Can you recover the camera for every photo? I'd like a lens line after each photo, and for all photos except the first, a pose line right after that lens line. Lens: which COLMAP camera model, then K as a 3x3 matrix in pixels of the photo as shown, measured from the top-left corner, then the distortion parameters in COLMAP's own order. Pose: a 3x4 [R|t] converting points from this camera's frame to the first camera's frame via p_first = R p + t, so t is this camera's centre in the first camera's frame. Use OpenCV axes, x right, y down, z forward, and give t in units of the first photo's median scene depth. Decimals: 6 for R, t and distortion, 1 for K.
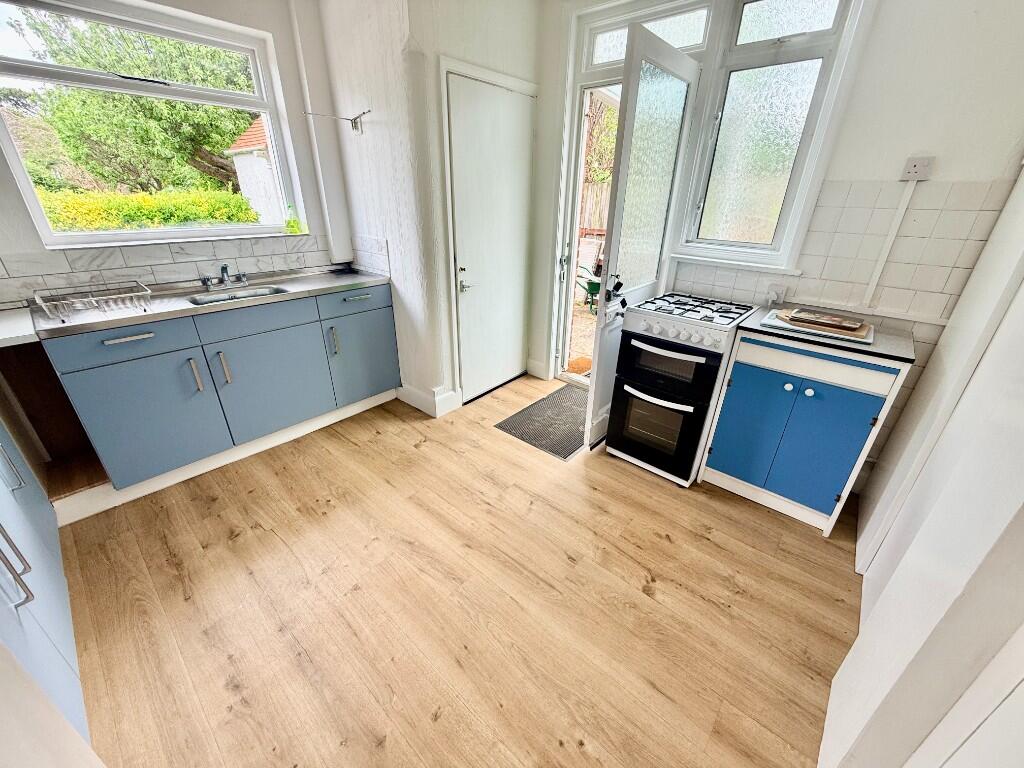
lens RADIAL K [[407.2, 0, 510.2], [0, 407.2, 383.7], [0, 0, 1]] dist [0.000200, -0.000395]
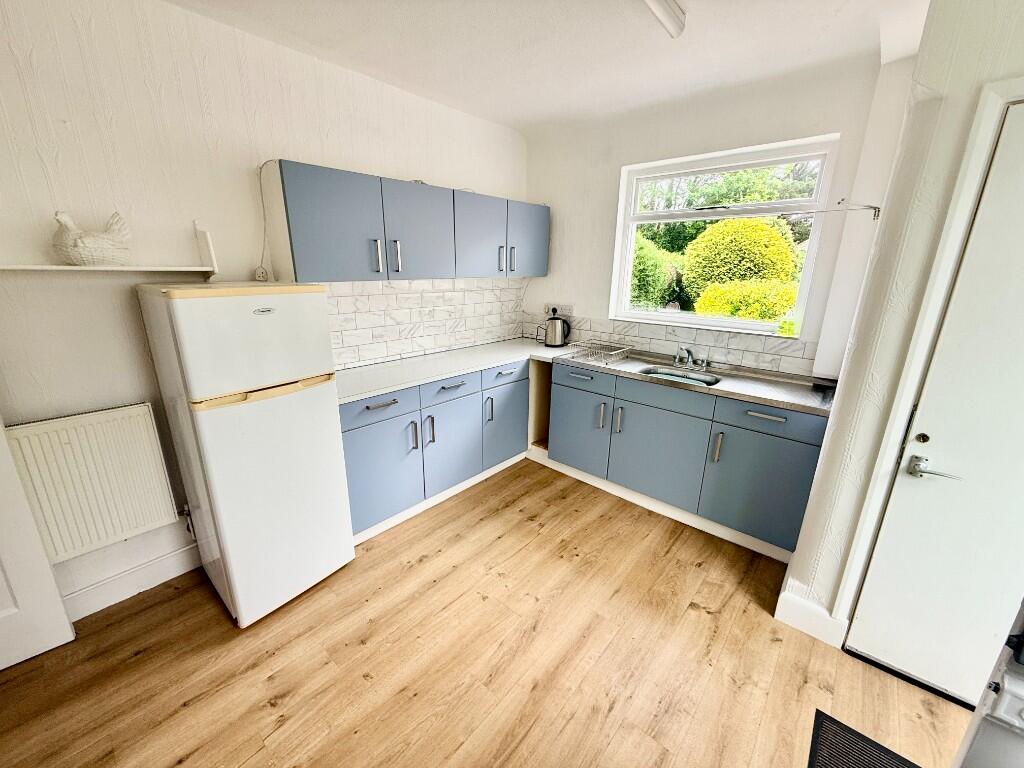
lens RADIAL K [[407.2, 0, 510.2], [0, 407.2, 383.7], [0, 0, 1]] dist [0.000200, -0.000395]
pose [[-0.000199, 0.262174, -0.965021, 0.476052], [-0.441524, 0.865841, 0.235320, -0.281358], [0.897250, 0.426126, 0.115584, 0.508161]]
